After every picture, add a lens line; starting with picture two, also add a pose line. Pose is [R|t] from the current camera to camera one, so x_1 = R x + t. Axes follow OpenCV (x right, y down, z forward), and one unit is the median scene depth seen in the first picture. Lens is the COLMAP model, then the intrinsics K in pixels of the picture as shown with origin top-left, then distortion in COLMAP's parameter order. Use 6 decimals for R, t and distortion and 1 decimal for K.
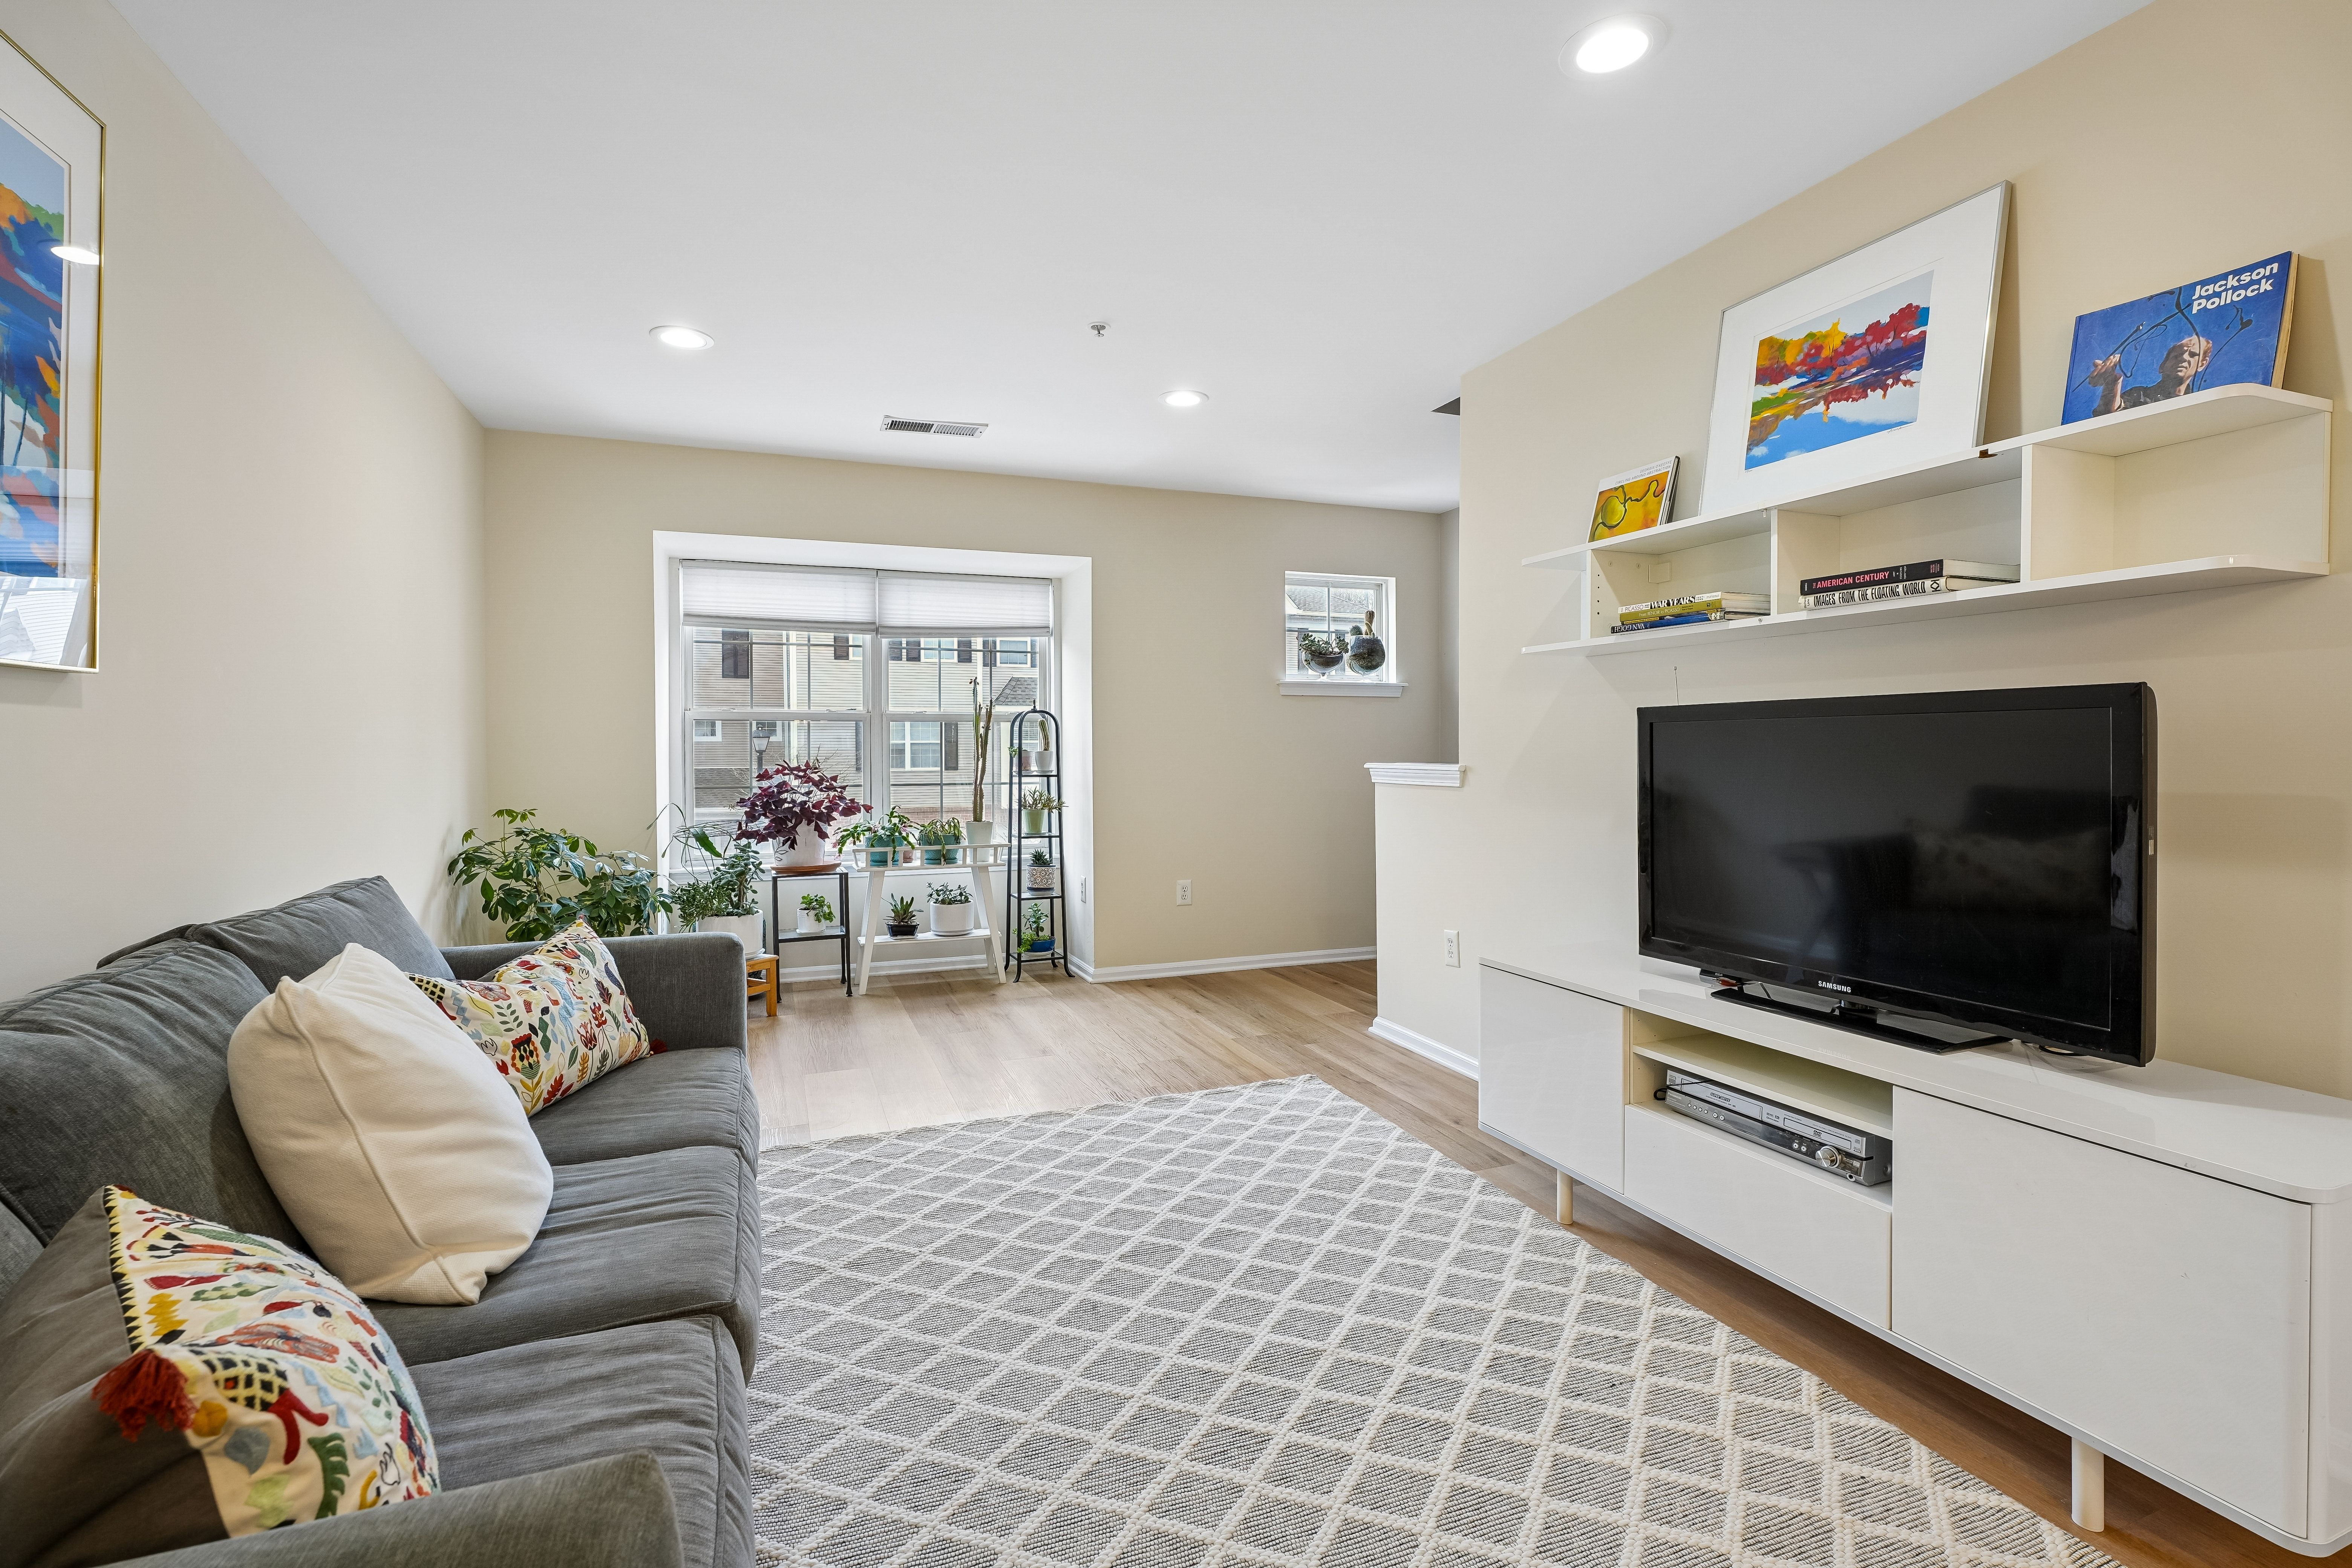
lens RADIAL K [[1054.3, 0, 1176.1], [0, 1054.3, 770.1], [0, 0, 1]] dist [-0.005513, 0.002280]
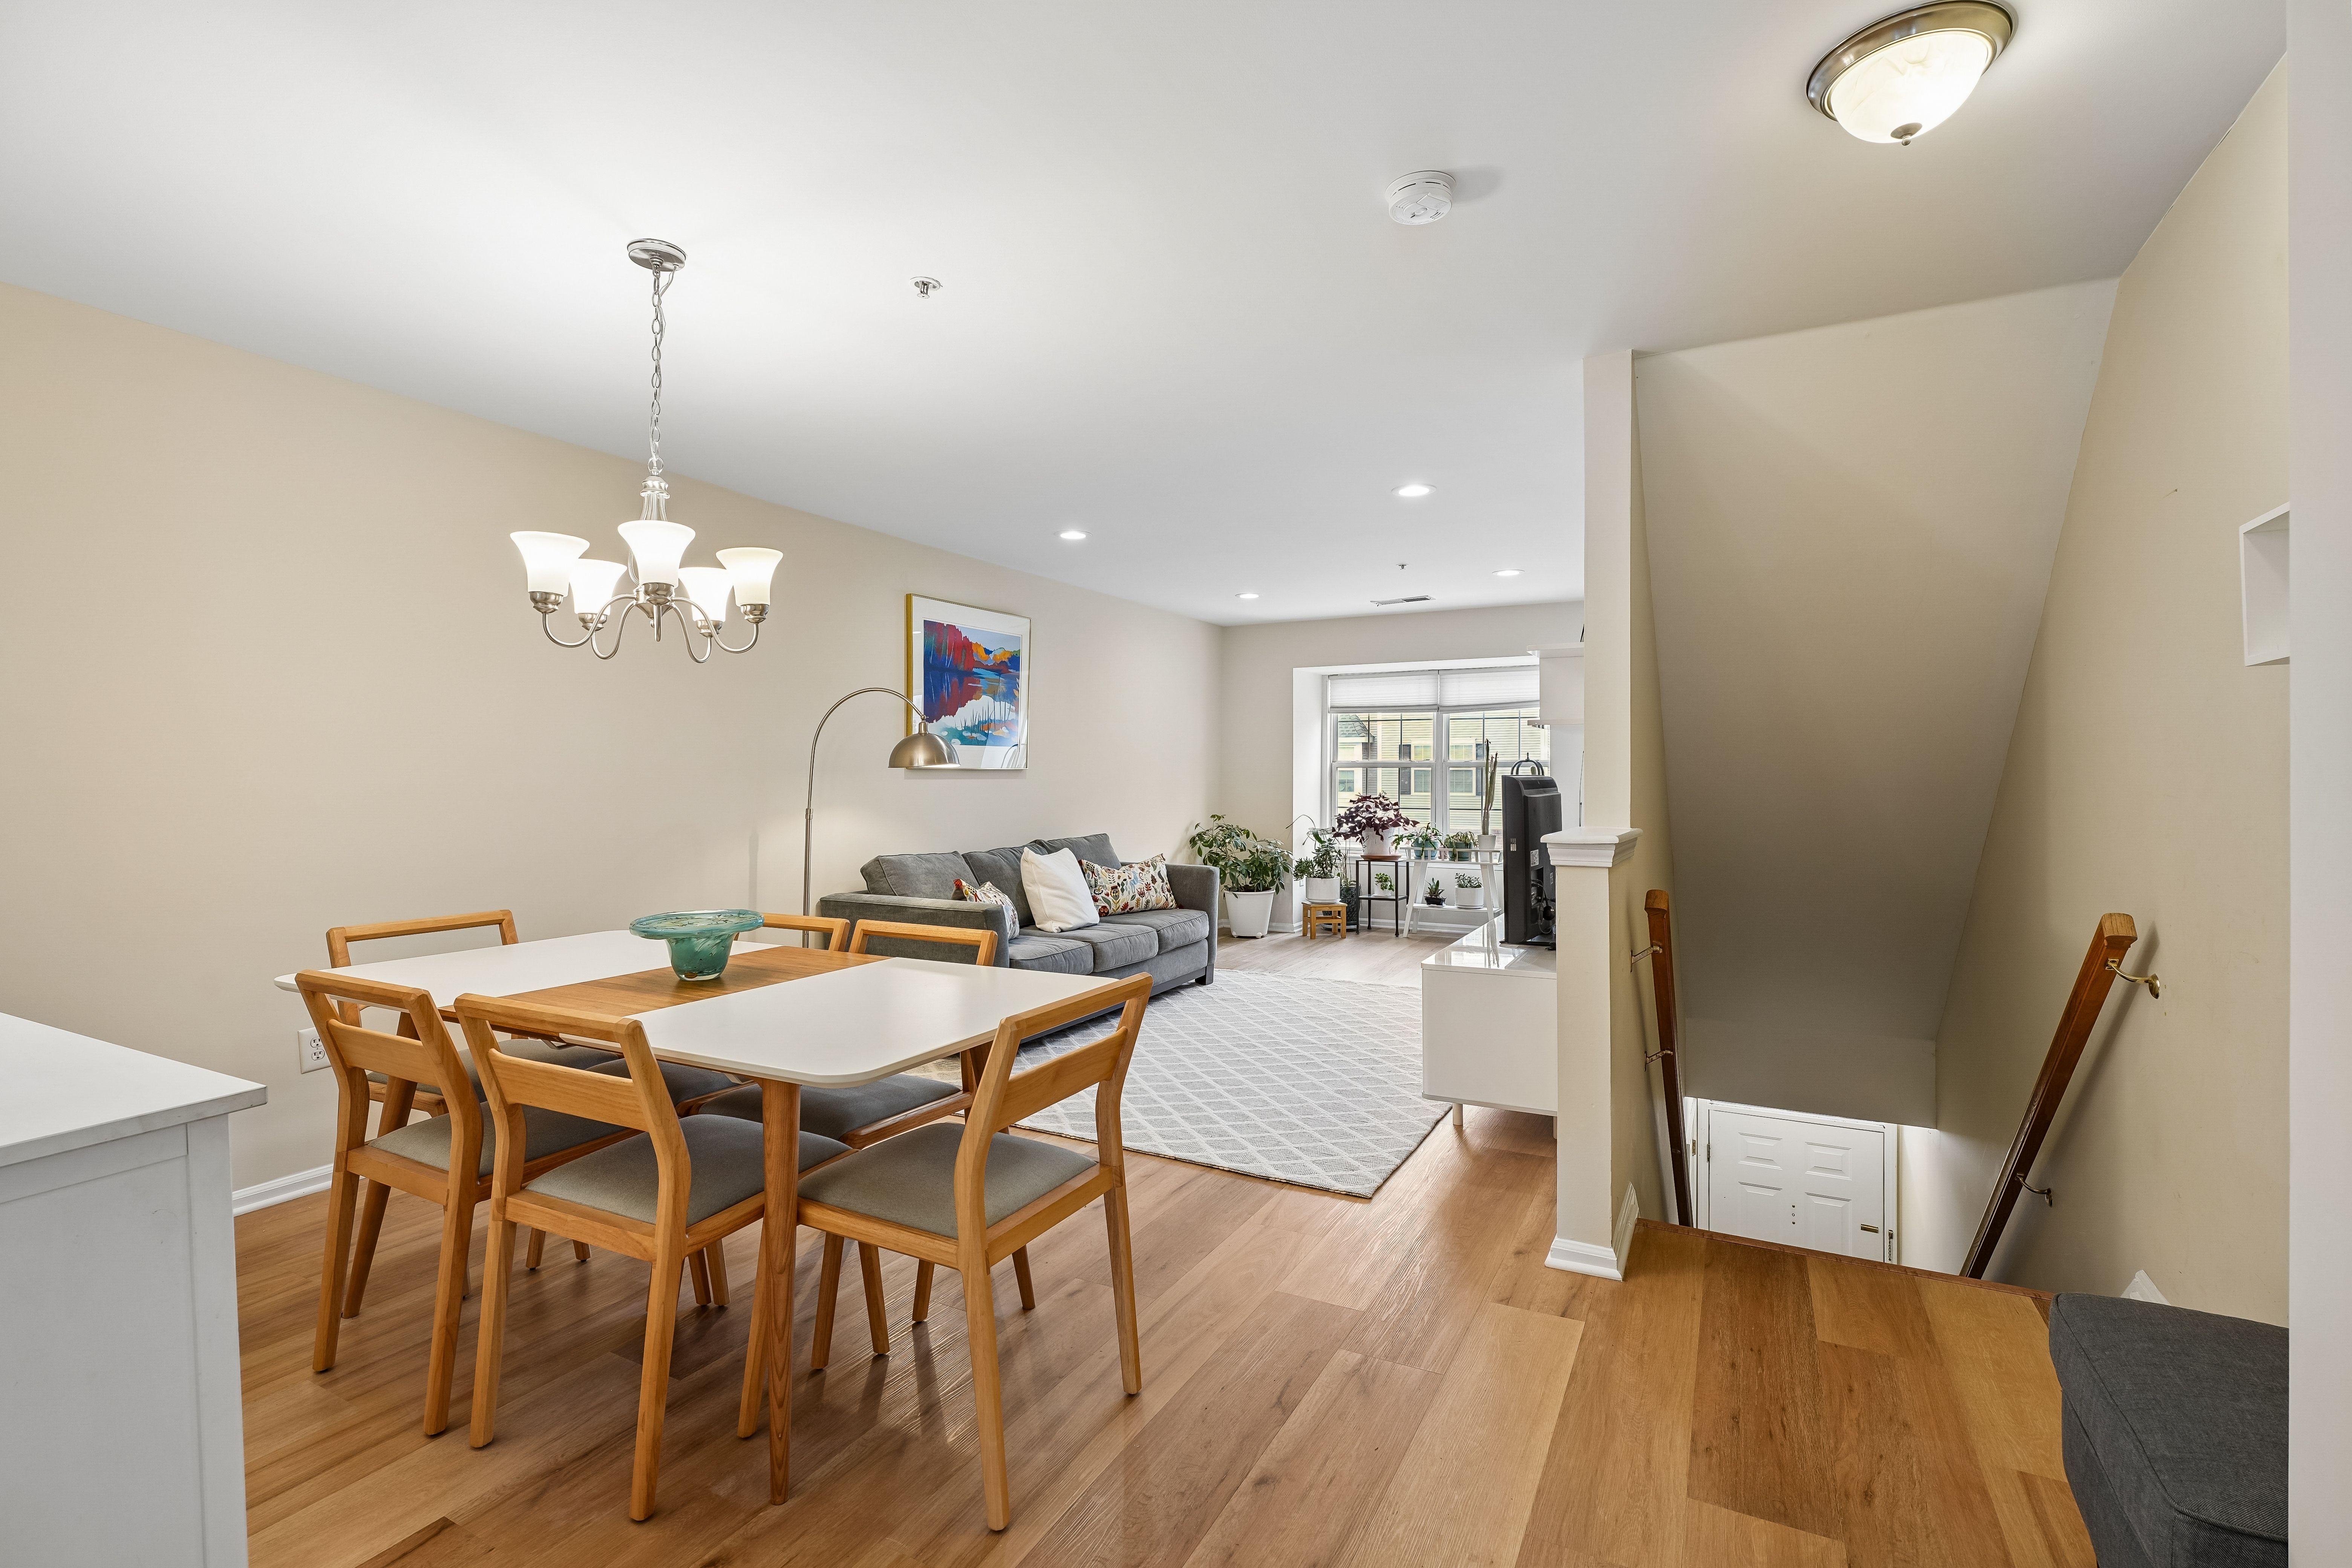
lens RADIAL K [[1054.3, 0, 1171.6], [0, 1054.3, 774.9], [0, 0, 1]] dist [-0.005513, 0.002280]
pose [[0.651265, 0.003803, -0.758841, 1.455339], [-0.016301, 0.999827, -0.008979, -0.035044], [0.758676, 0.018217, 0.651214, -0.701793]]
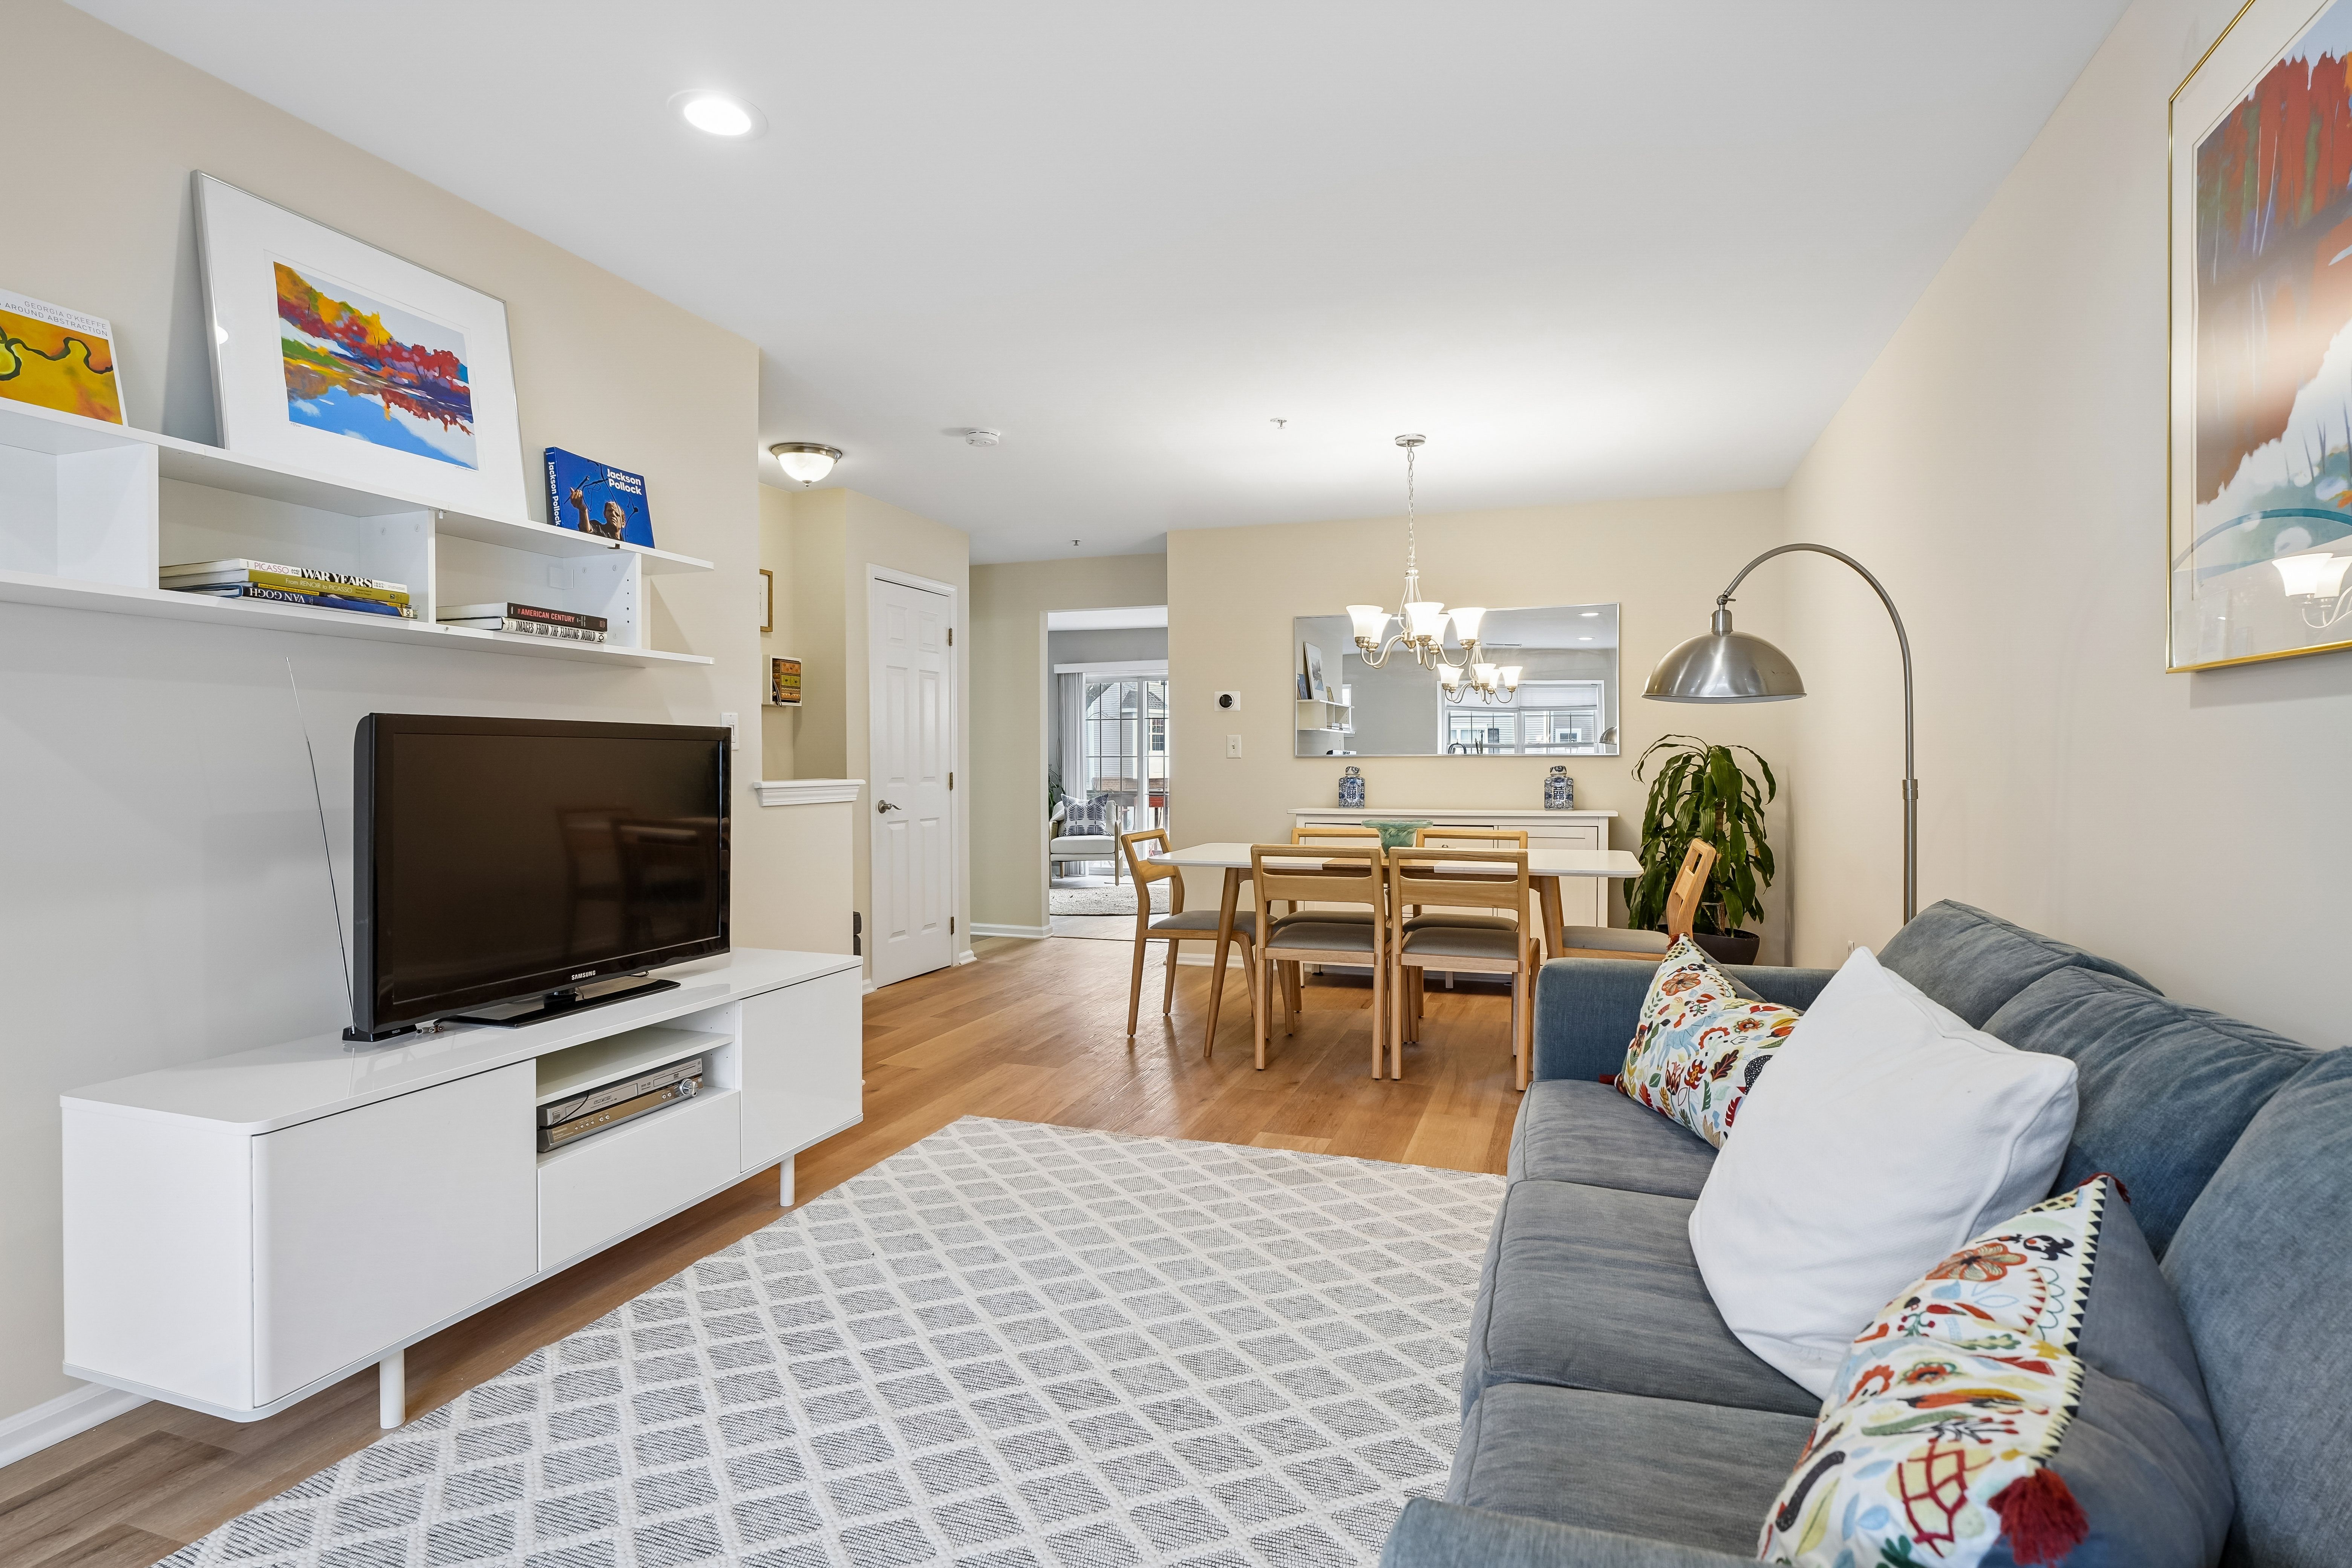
lens RADIAL K [[1146.7, 0, 1188.8], [0, 1146.7, 776.3], [0, 0, 1]] dist [-0.001349, -0.000634]
pose [[-0.766523, 0.000182, 0.642216, -0.575945], [0.019513, 0.999545, 0.023006, -0.021505], [-0.641920, 0.030166, -0.766178, 1.303959]]
